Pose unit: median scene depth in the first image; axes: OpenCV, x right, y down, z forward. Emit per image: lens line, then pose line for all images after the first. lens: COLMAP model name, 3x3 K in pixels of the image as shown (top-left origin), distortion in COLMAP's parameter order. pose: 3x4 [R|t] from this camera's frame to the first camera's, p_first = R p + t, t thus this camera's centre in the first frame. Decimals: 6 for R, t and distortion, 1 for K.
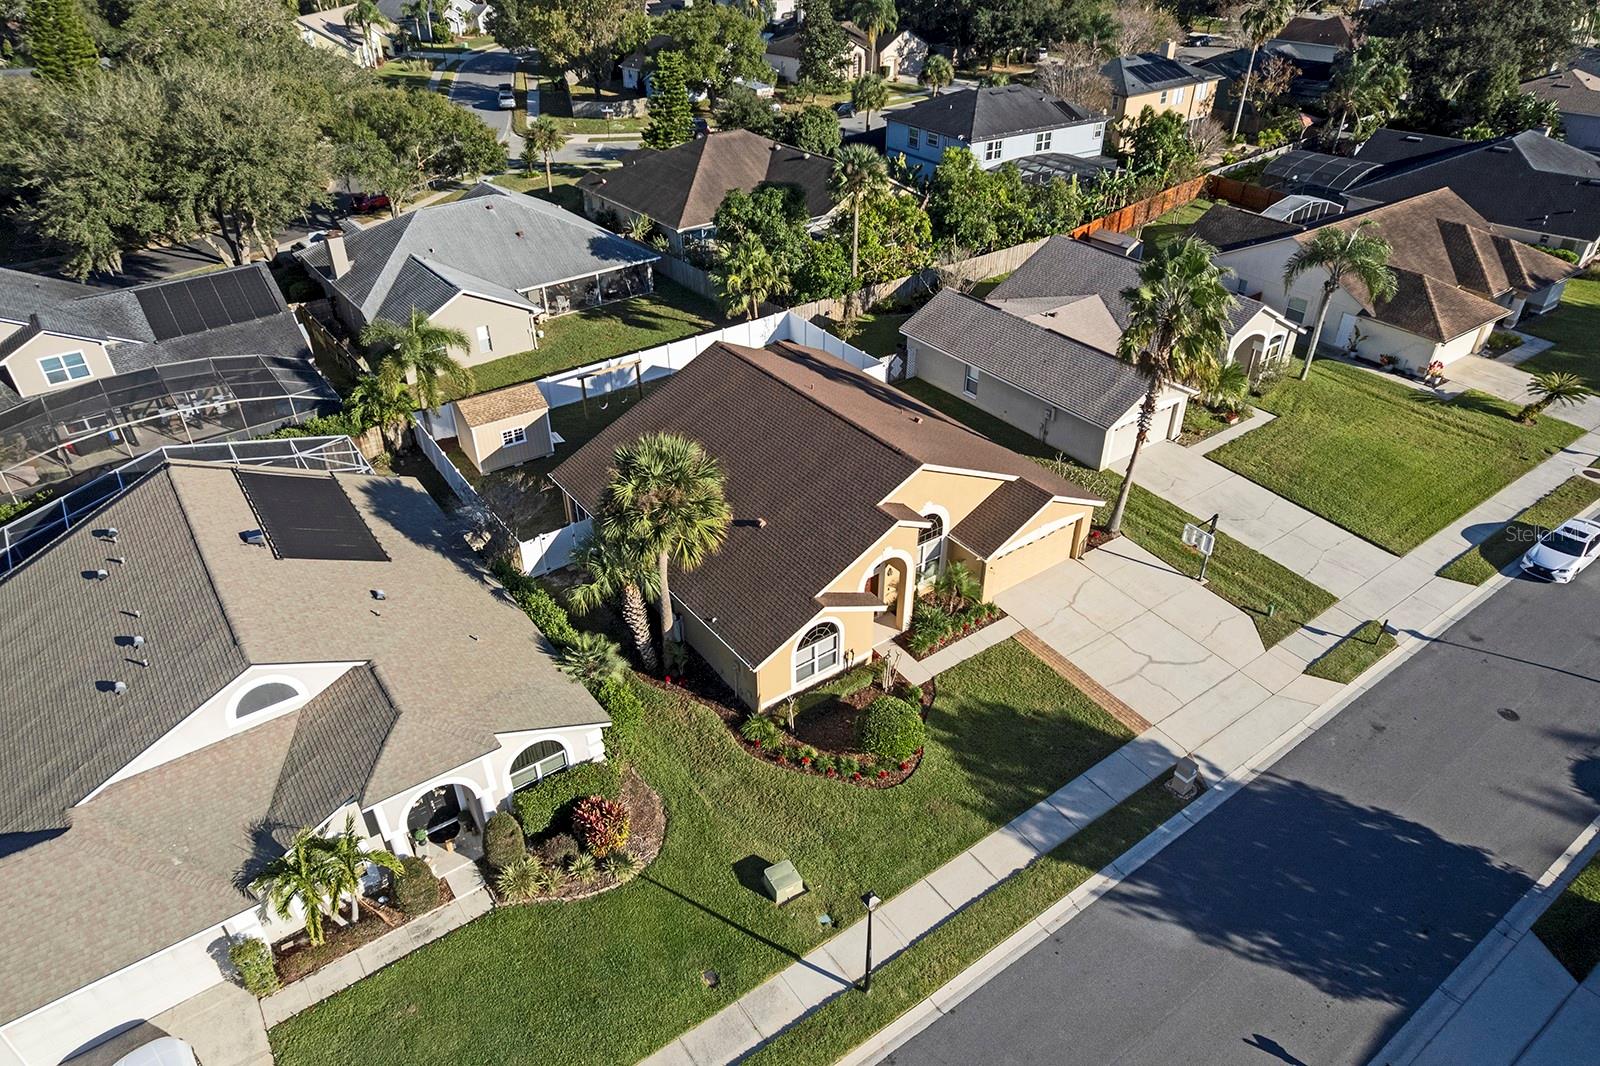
lens RADIAL K [[1025.3, 0, 806.6], [0, 1025.3, 552.5], [0, 0, 1]] dist [-0.076621, 0.061972]
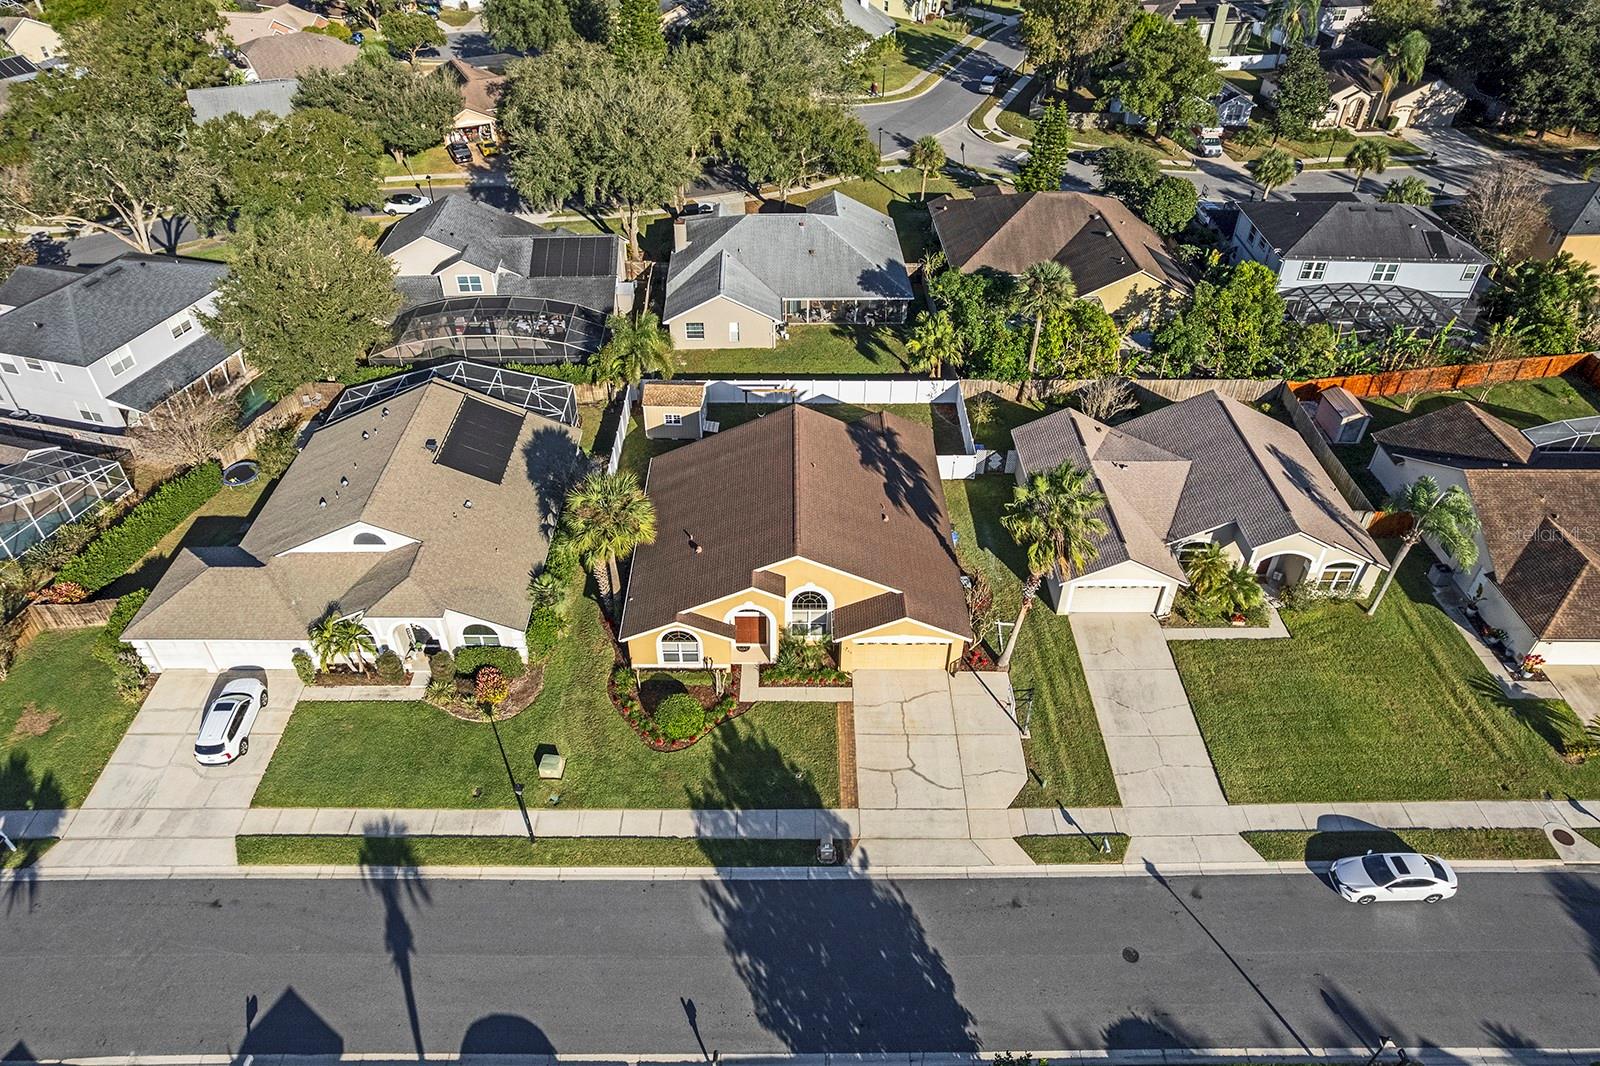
lens RADIAL K [[1036.0, 0, 793.9], [0, 1036.0, 552.1], [0, 0, 1]] dist [-0.076518, 0.068598]
pose [[0.809539, 0.377206, -0.449848, 0.650980], [-0.339439, 0.925941, 0.165571, -0.282641], [0.478987, 0.018659, 0.877623, -0.175159]]
